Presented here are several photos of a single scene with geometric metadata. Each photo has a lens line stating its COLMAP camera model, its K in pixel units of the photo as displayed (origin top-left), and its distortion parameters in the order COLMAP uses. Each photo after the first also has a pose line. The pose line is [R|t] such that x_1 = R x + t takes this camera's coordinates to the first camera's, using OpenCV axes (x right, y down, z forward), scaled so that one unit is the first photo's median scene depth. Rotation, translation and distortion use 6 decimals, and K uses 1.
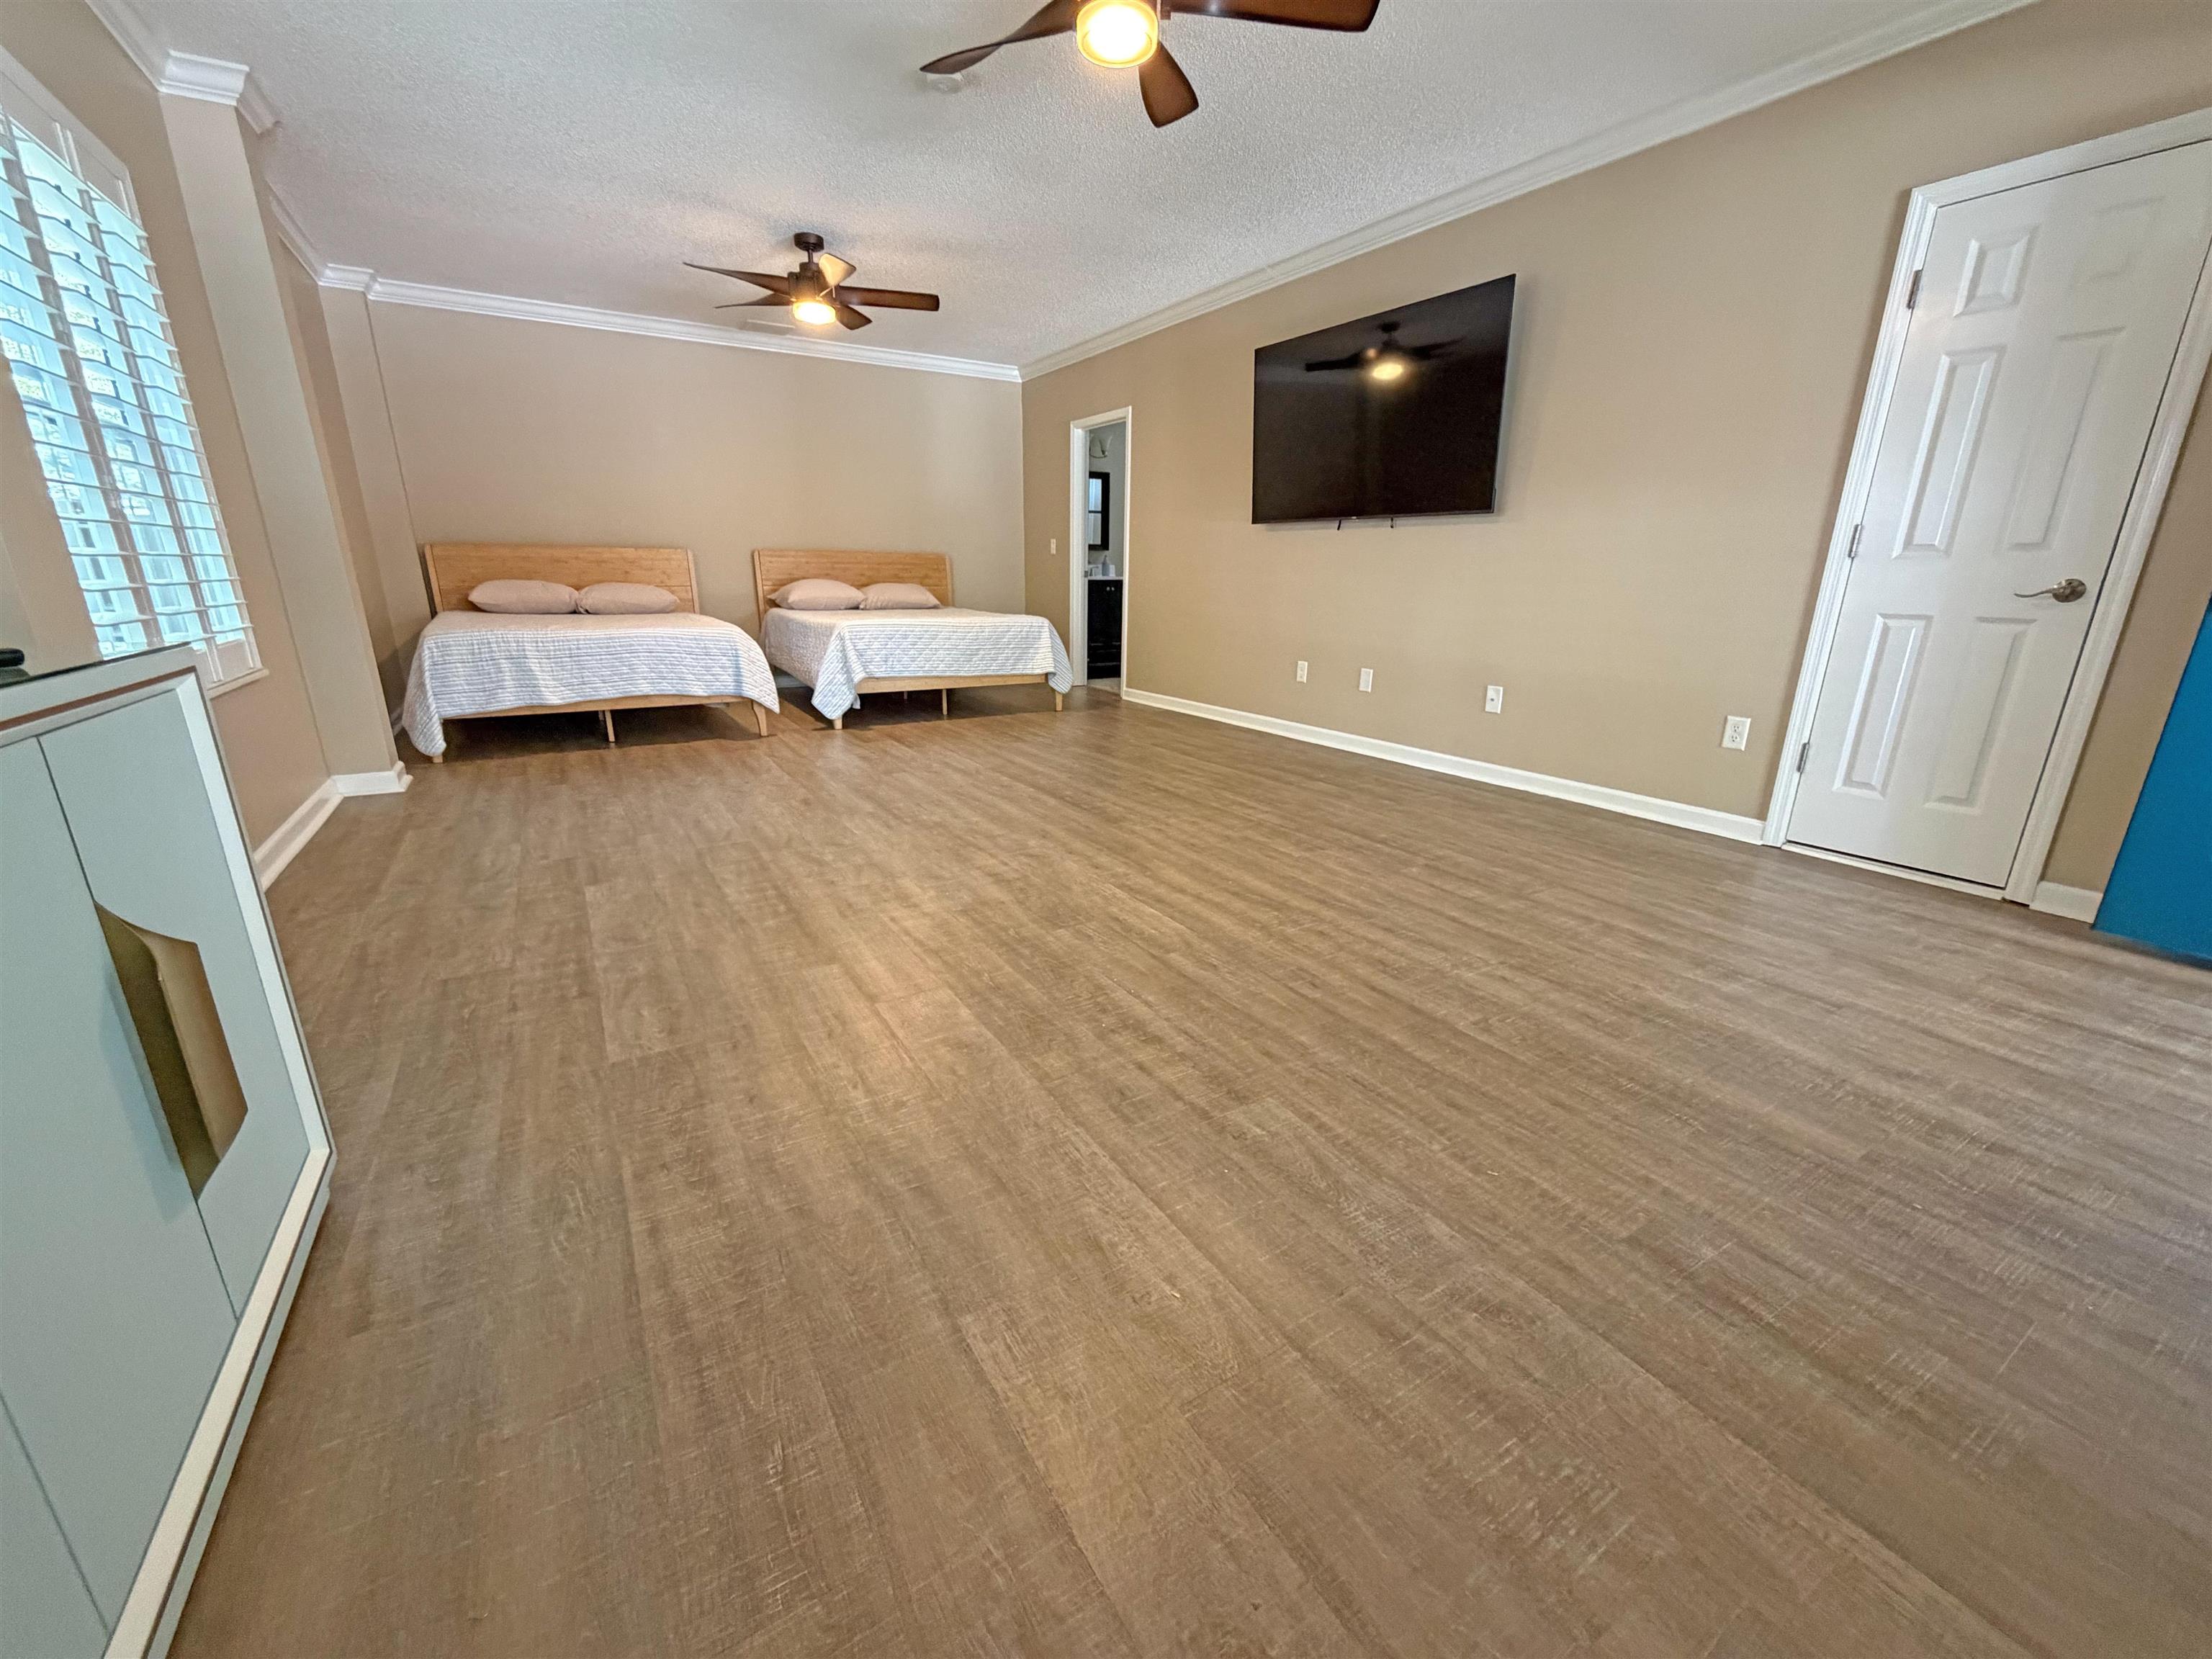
lens RADIAL K [[883.2, 0, 1113.9], [0, 883.2, 832.3], [0, 0, 1]] dist [-0.000041, 0.000180]
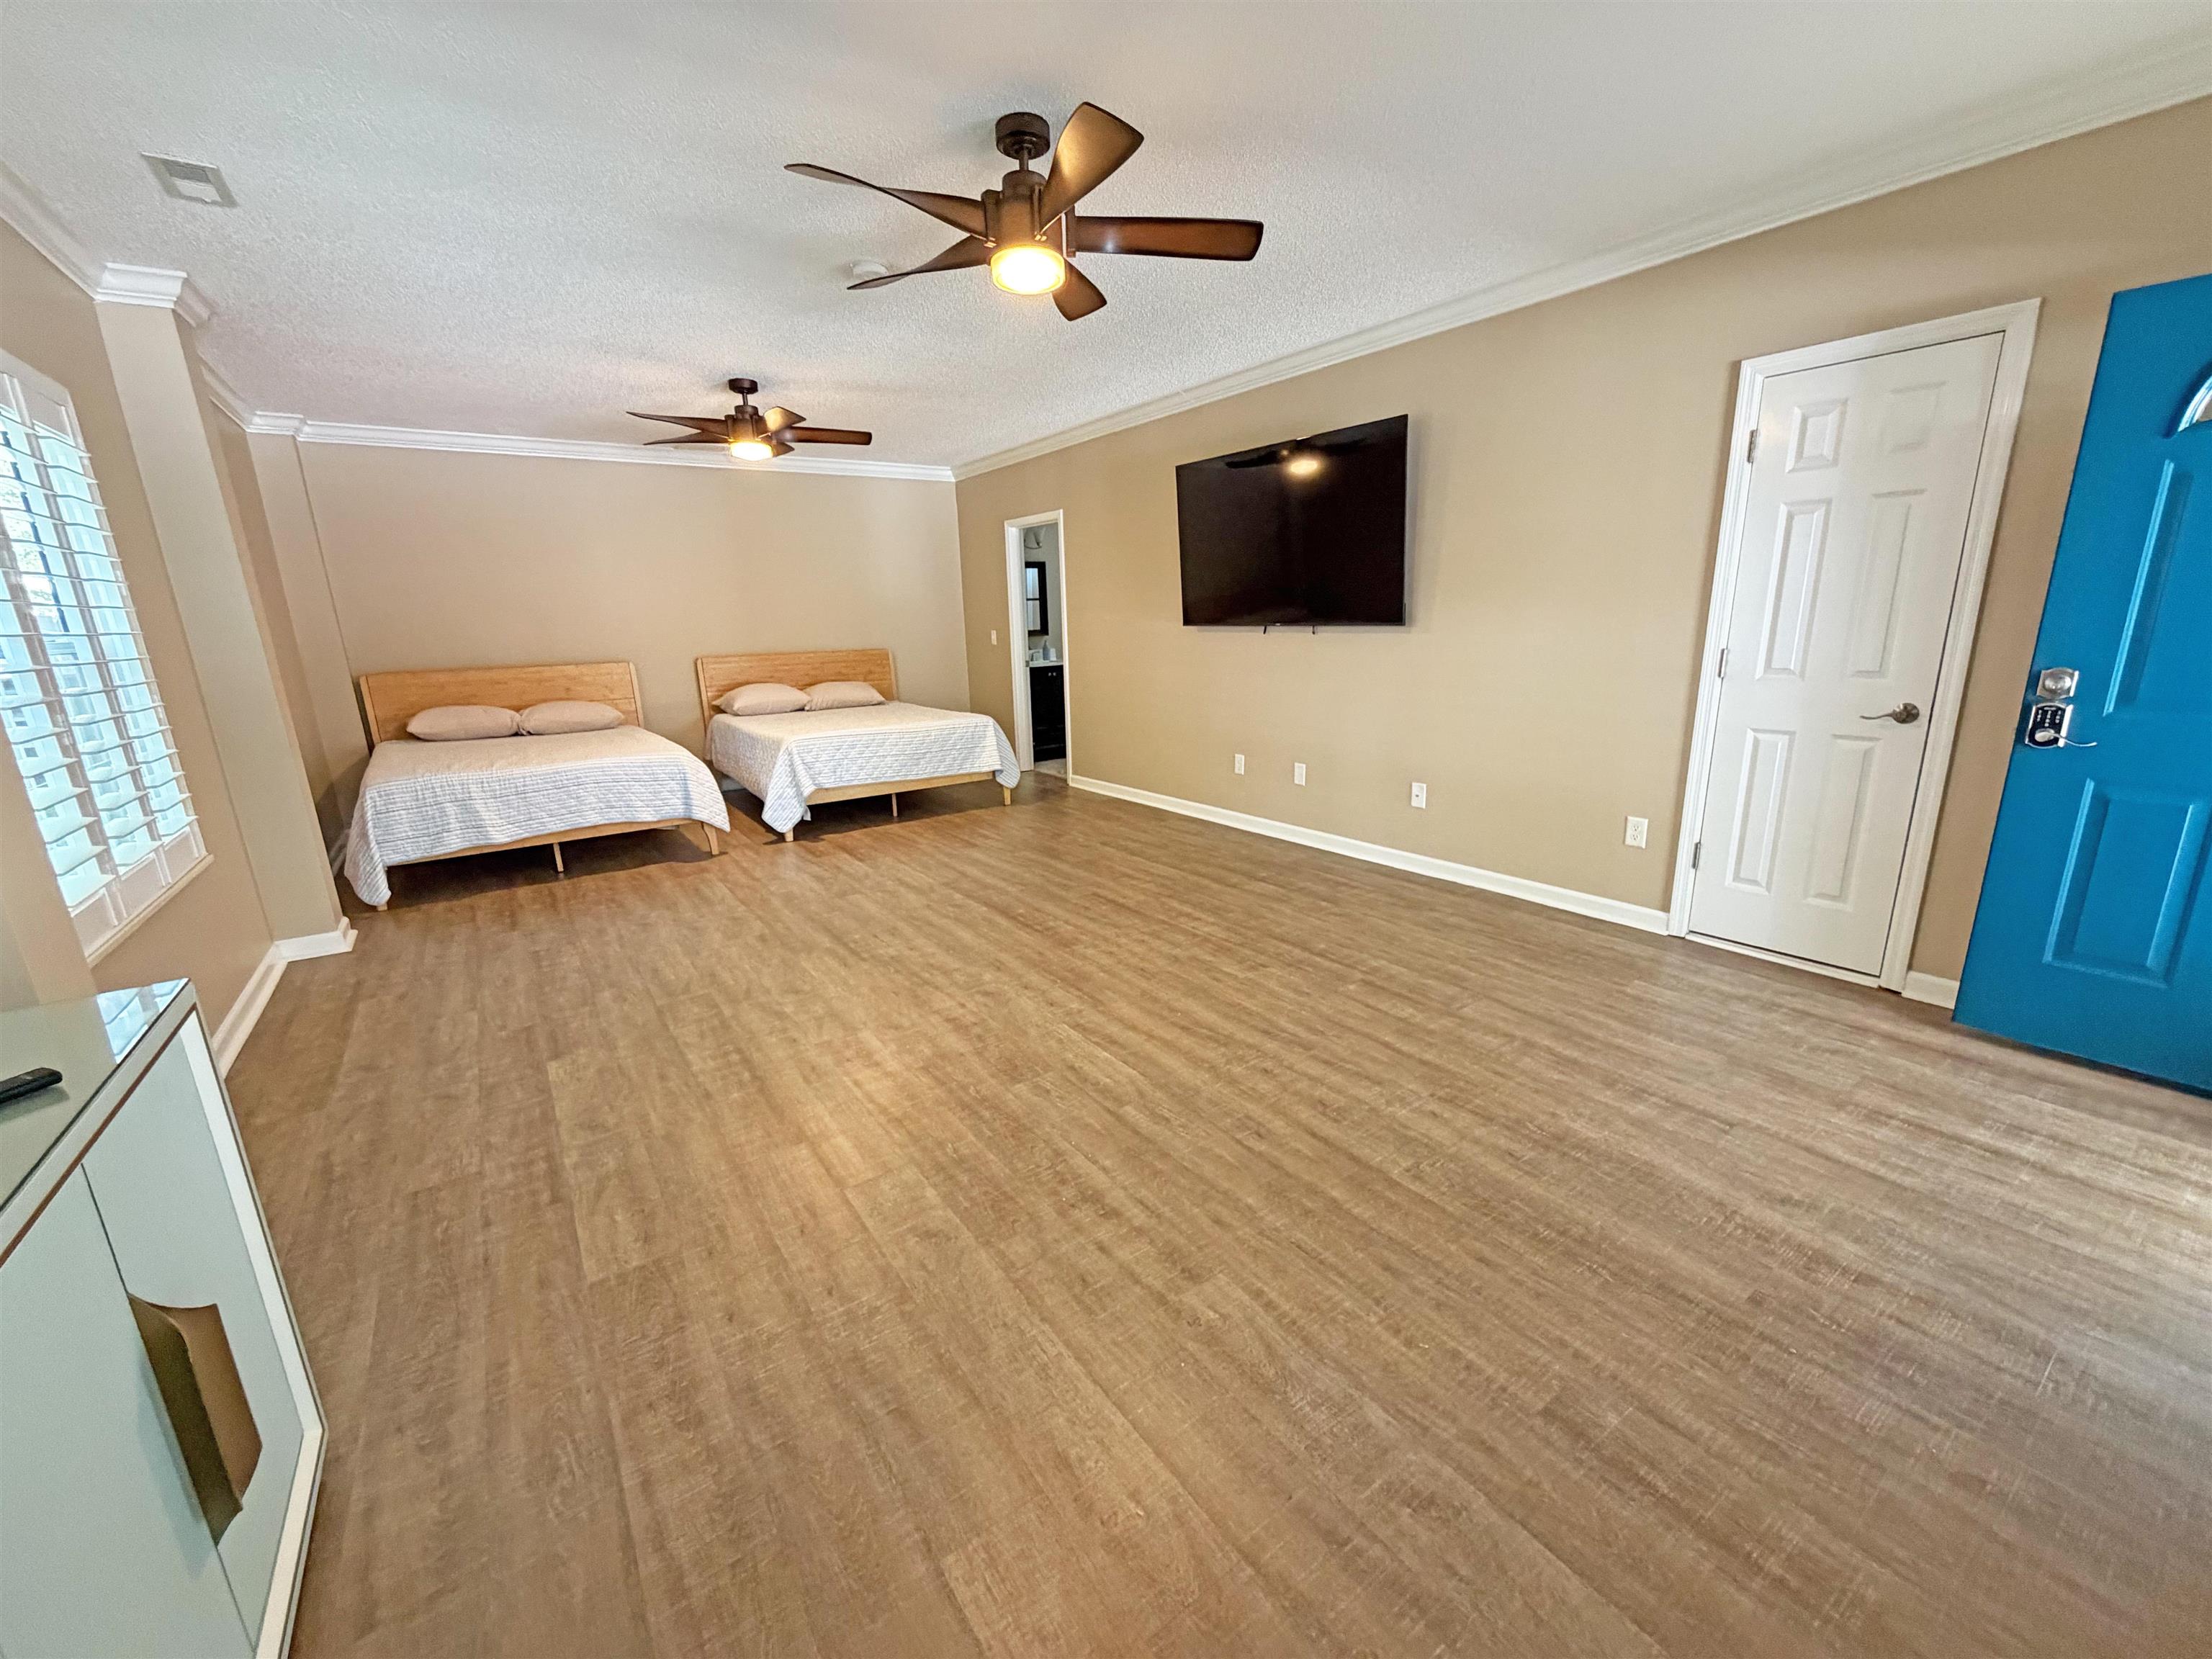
lens RADIAL K [[884.0, 0, 1113.6], [0, 884.0, 833.0], [0, 0, 1]] dist [-0.000825, 0.000422]
pose [[0.997176, -0.054193, 0.051997, 0.010591], [0.056500, 0.997434, -0.043971, -0.109327], [-0.049480, 0.046784, 0.997679, -0.052189]]
